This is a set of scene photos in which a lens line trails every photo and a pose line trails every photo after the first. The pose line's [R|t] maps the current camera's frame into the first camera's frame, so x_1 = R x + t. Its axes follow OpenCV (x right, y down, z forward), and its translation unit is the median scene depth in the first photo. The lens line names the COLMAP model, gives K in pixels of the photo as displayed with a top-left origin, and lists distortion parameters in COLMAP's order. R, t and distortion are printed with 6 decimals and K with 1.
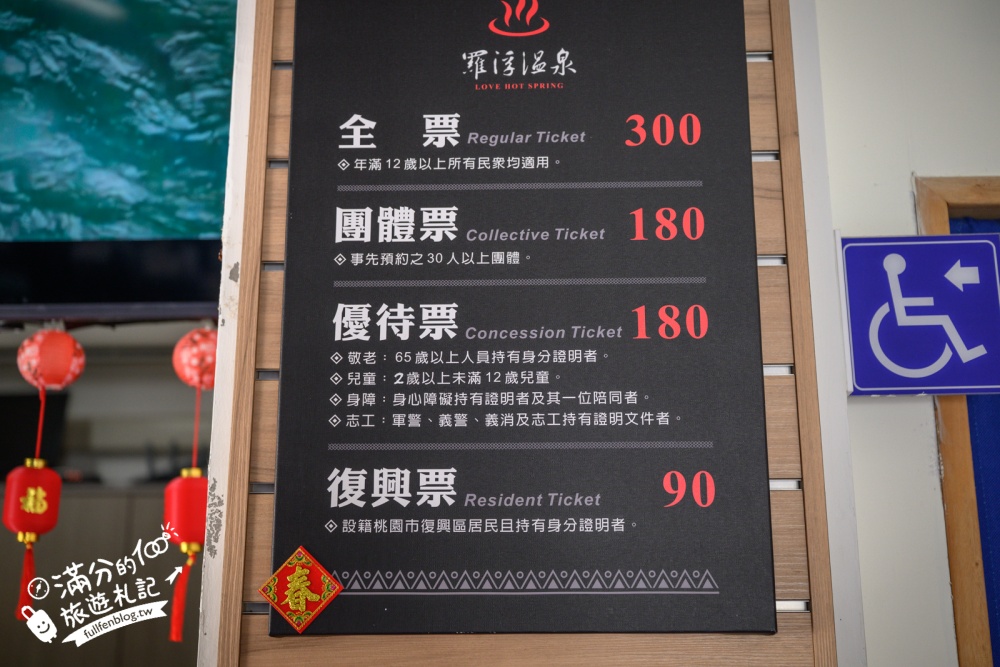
lens RADIAL K [[1240.6, 0, 500.2], [0, 1240.6, 335.1], [0, 0, 1]] dist [0.021784, 0.000000]
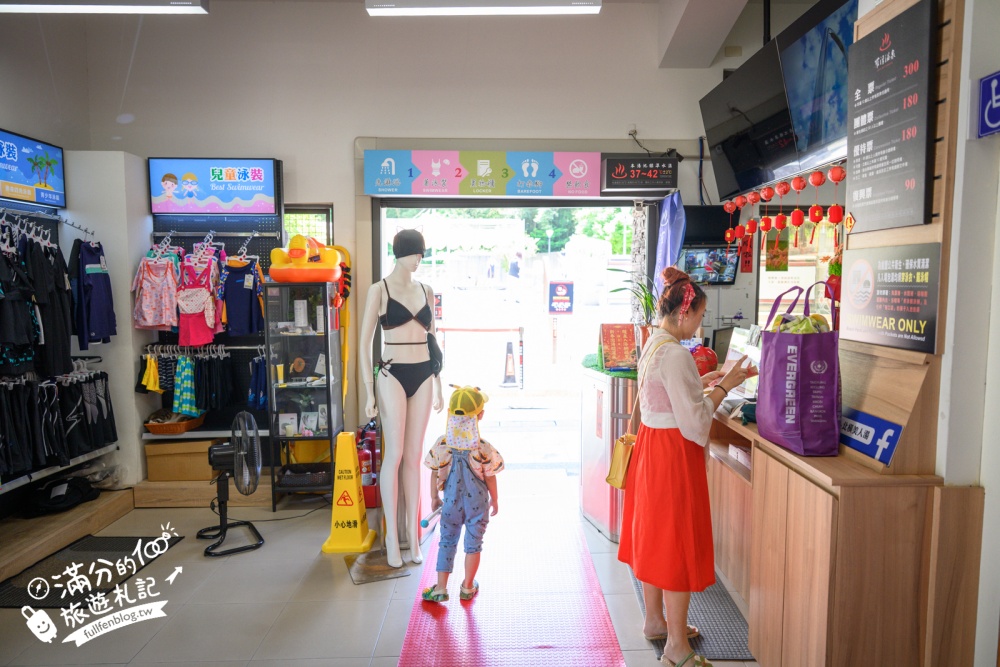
lens RADIAL K [[670.2, 0, 500.8], [0, 670.2, 334.8], [0, 0, 1]] dist [-0.000051, 0.000619]
pose [[0.051315, 0.083178, -0.995213, 1.872508], [0.276388, 0.956420, 0.094187, 0.033205], [0.959675, -0.279898, 0.026090, -0.235996]]
